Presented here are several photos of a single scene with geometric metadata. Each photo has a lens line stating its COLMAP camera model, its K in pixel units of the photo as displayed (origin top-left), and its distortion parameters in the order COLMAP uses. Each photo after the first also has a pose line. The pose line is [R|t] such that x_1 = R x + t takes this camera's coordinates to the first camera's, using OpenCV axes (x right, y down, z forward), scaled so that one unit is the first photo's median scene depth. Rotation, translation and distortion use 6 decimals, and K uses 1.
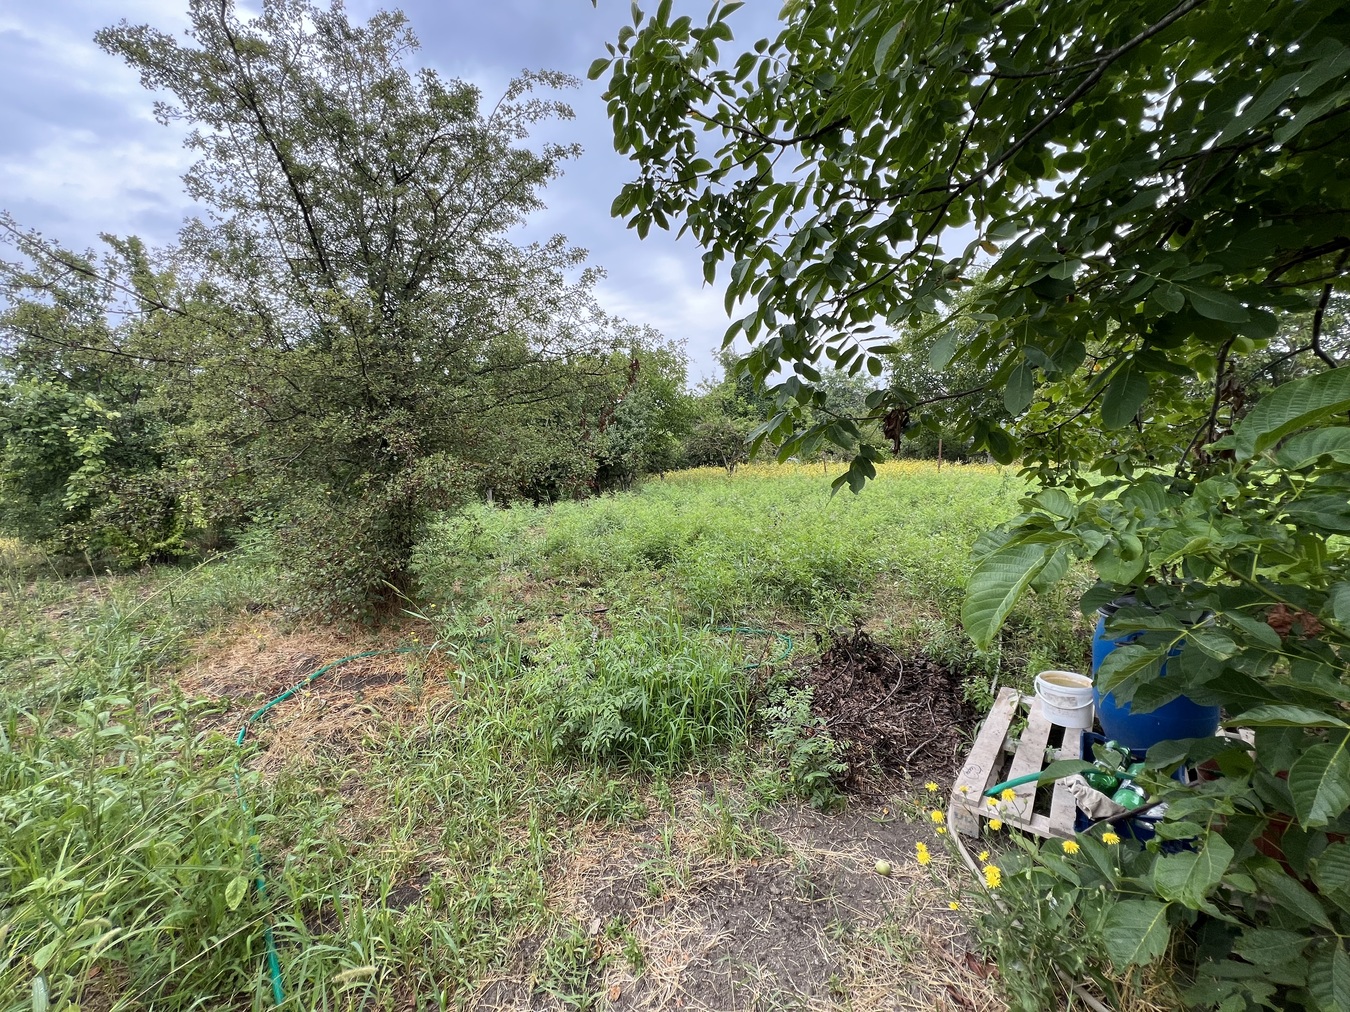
lens RADIAL K [[543.8, 0, 671.1], [0, 543.8, 505.9], [0, 0, 1]] dist [0.000659, 0.000501]
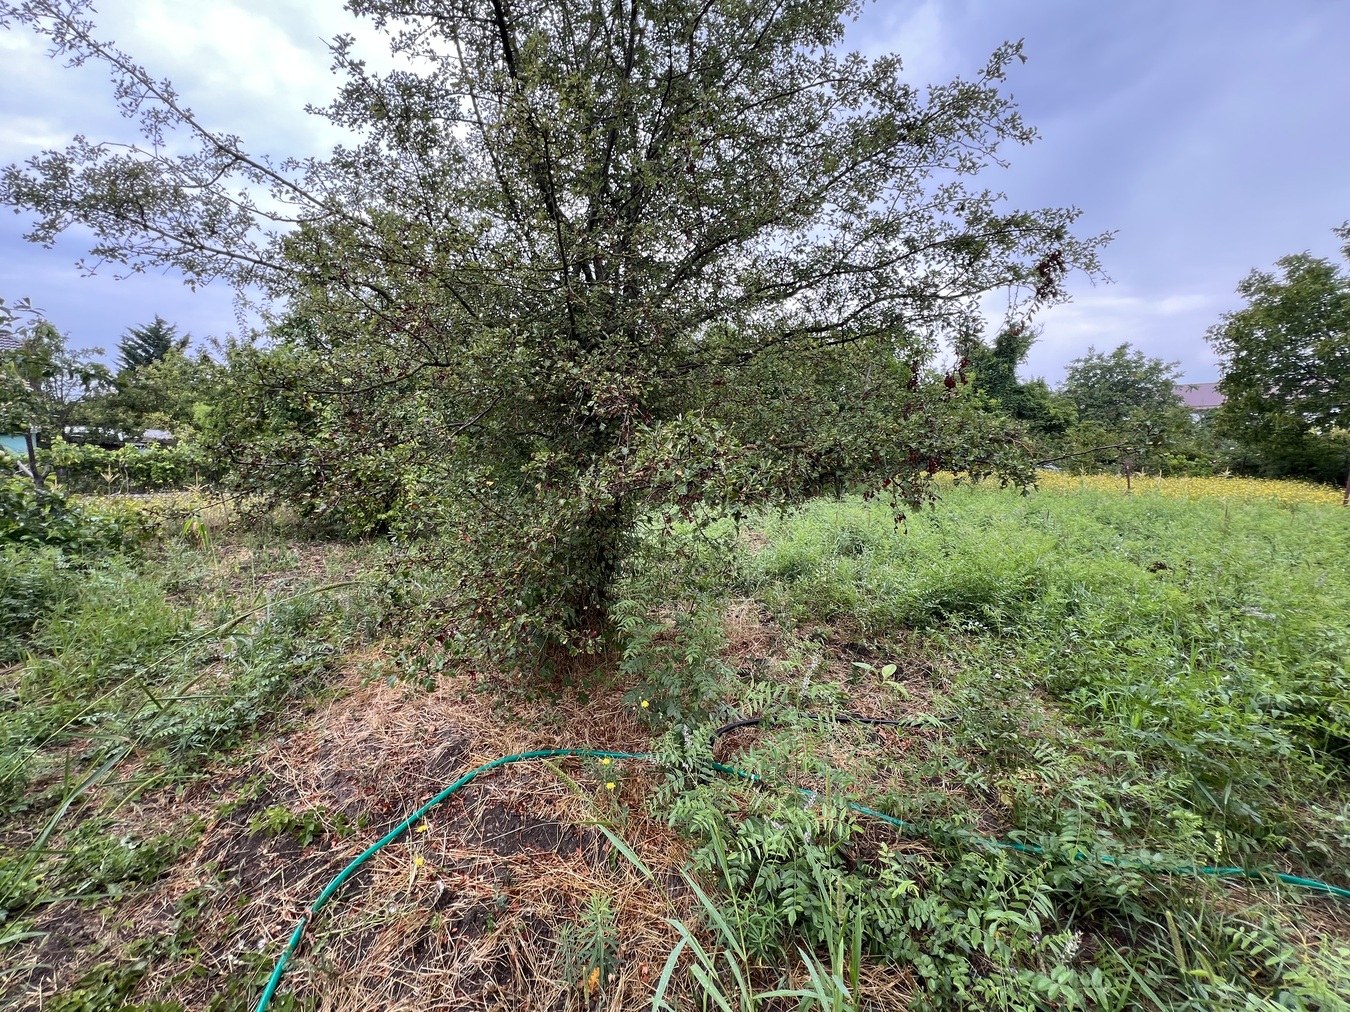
lens RADIAL K [[545.7, 0, 671.1], [0, 545.7, 498.9], [0, 0, 1]] dist [-0.000548, 0.000787]
pose [[0.938338, 0.080054, -0.336323, -0.216567], [-0.080776, 0.996662, 0.011868, -0.024144], [0.336151, 0.016031, 0.941672, 0.435854]]
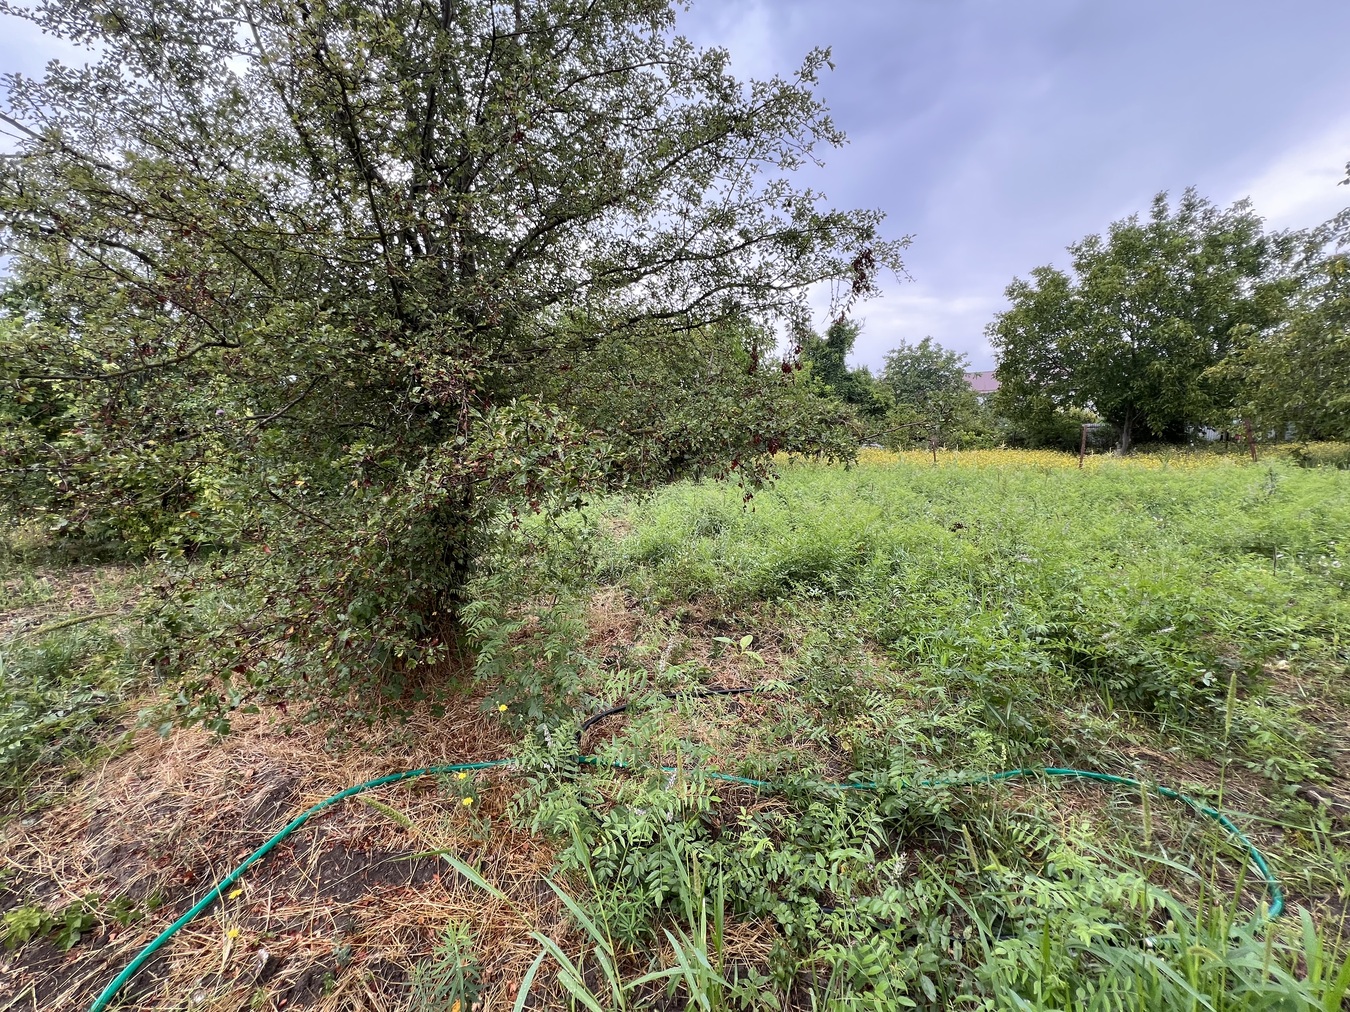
lens RADIAL K [[545.7, 0, 672.6], [0, 545.7, 498.0], [0, 0, 1]] dist [0.002073, 0.000263]
pose [[0.994992, 0.032876, -0.094394, -0.207544], [-0.031315, 0.999348, 0.017967, -0.024173], [0.094923, -0.014921, 0.995373, 0.447432]]
